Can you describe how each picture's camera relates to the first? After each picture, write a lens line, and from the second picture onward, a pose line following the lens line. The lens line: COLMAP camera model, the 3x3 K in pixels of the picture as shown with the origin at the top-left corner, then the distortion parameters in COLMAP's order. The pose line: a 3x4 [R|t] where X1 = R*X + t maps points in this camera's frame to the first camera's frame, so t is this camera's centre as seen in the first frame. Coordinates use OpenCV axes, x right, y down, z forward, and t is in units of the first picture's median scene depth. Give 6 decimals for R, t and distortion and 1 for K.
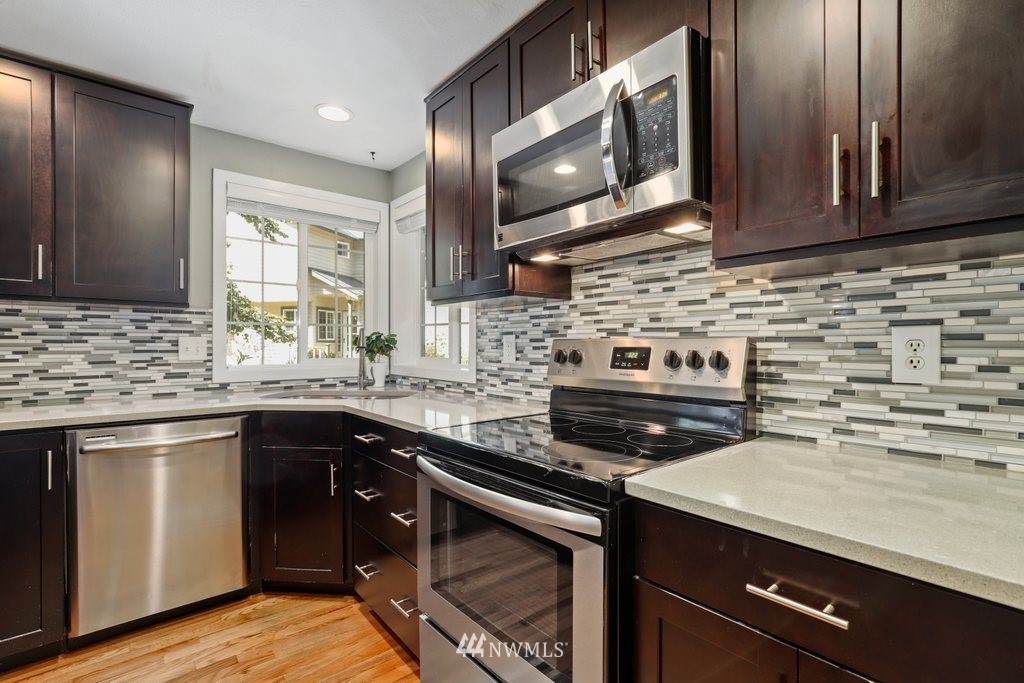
lens RADIAL K [[478.3, 0, 522.5], [0, 478.3, 348.5], [0, 0, 1]] dist [-0.014482, 0.004306]
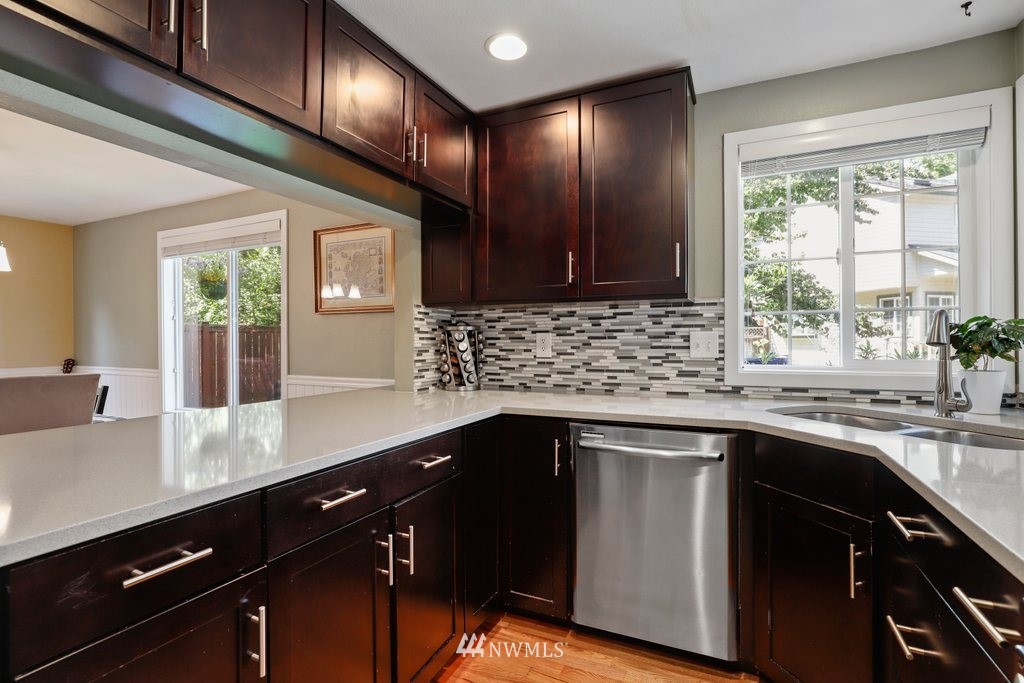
lens RADIAL K [[478.3, 0, 512.2], [0, 478.3, 339.1], [0, 0, 1]] dist [-0.014482, 0.004306]
pose [[0.426647, -0.005641, -0.904401, -0.050060], [-0.002499, 0.999969, -0.007416, -0.003357], [0.904415, 0.005424, 0.426620, 0.374780]]
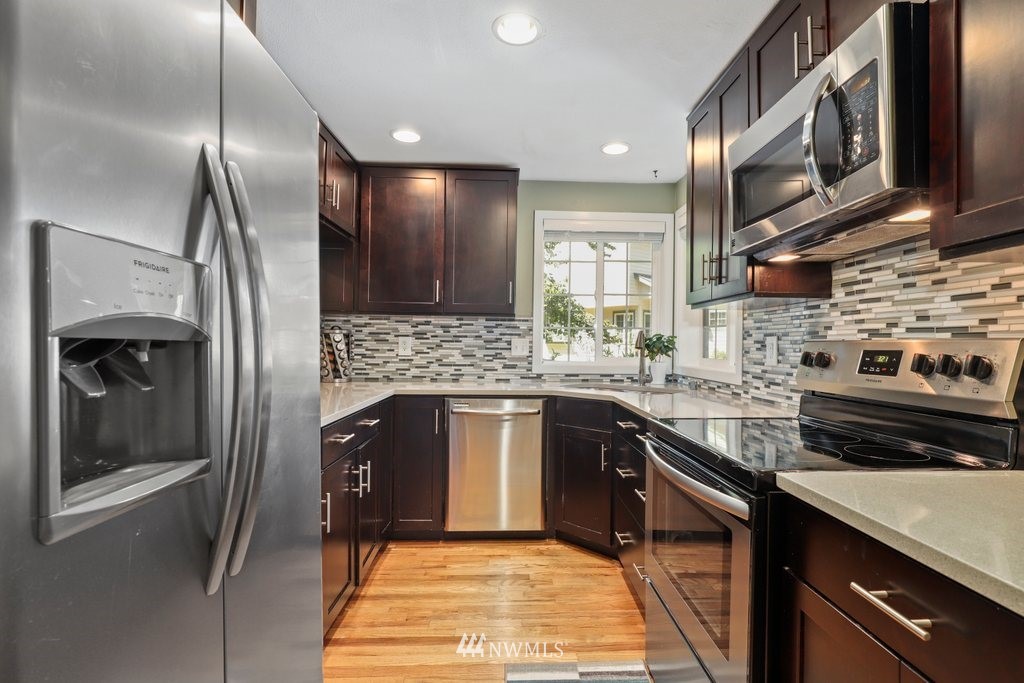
lens RADIAL K [[478.3, 0, 510.9], [0, 478.3, 344.1], [0, 0, 1]] dist [-0.014482, 0.004306]
pose [[0.775286, 0.007856, -0.631561, 0.179184], [-0.015743, 0.999852, -0.006889, 0.002107], [0.631414, 0.015283, 0.775295, -0.082734]]
